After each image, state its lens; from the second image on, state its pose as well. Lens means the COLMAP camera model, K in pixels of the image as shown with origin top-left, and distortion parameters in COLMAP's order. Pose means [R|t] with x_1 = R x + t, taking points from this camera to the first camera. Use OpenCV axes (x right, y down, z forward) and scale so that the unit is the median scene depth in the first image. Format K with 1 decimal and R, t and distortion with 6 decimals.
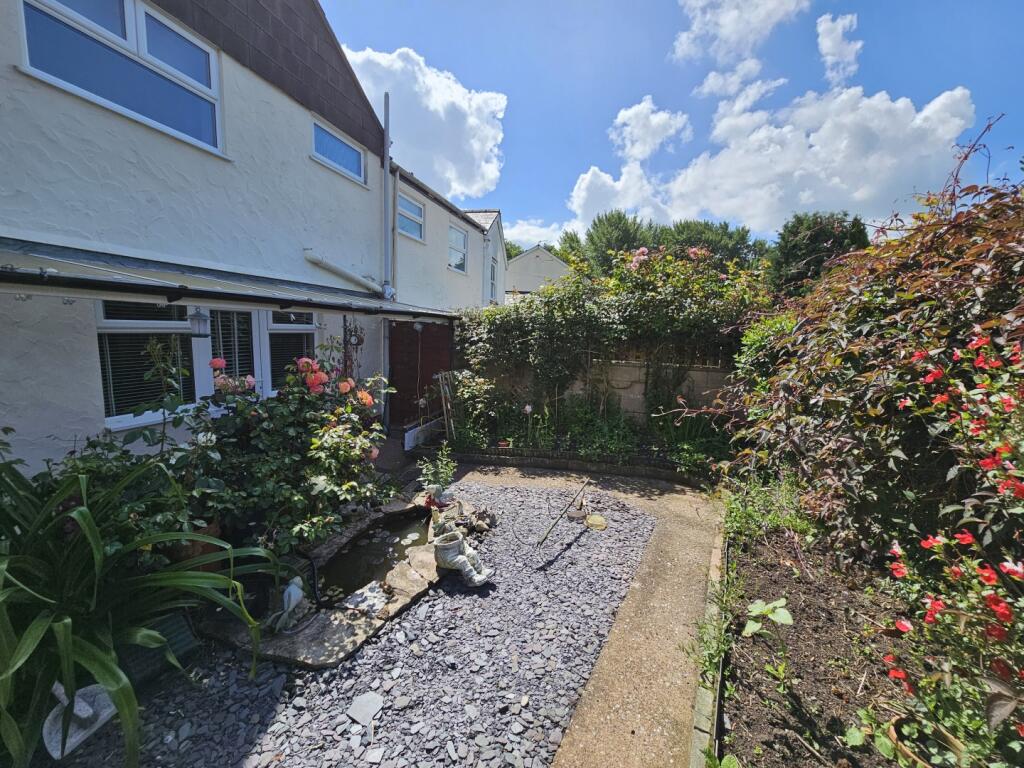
lens RADIAL K [[410.9, 0, 516.2], [0, 410.9, 371.0], [0, 0, 1]] dist [-0.000172, -0.000007]
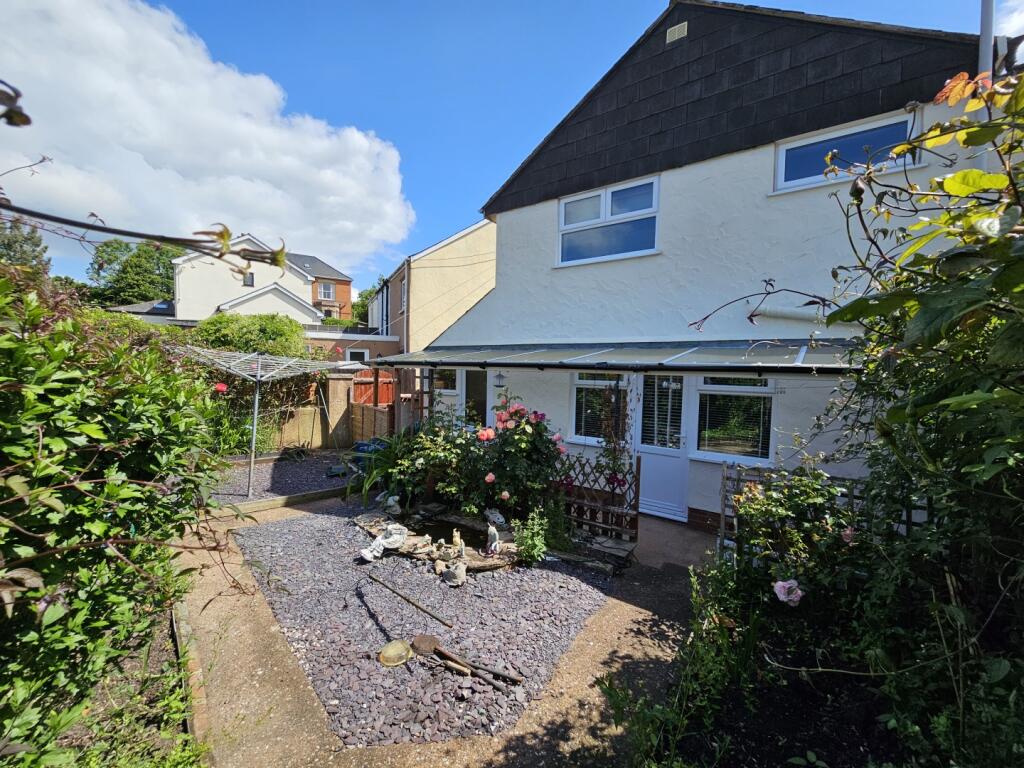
lens RADIAL K [[411.2, 0, 512.0], [0, 411.2, 384.0], [0, 0, 1]] dist [0.000558, 0.000030]
pose [[-0.341852, -0.013725, -0.939654, 0.579883], [-0.135976, 0.990093, 0.035007, -0.097919], [0.929864, 0.139738, -0.340331, 1.000593]]
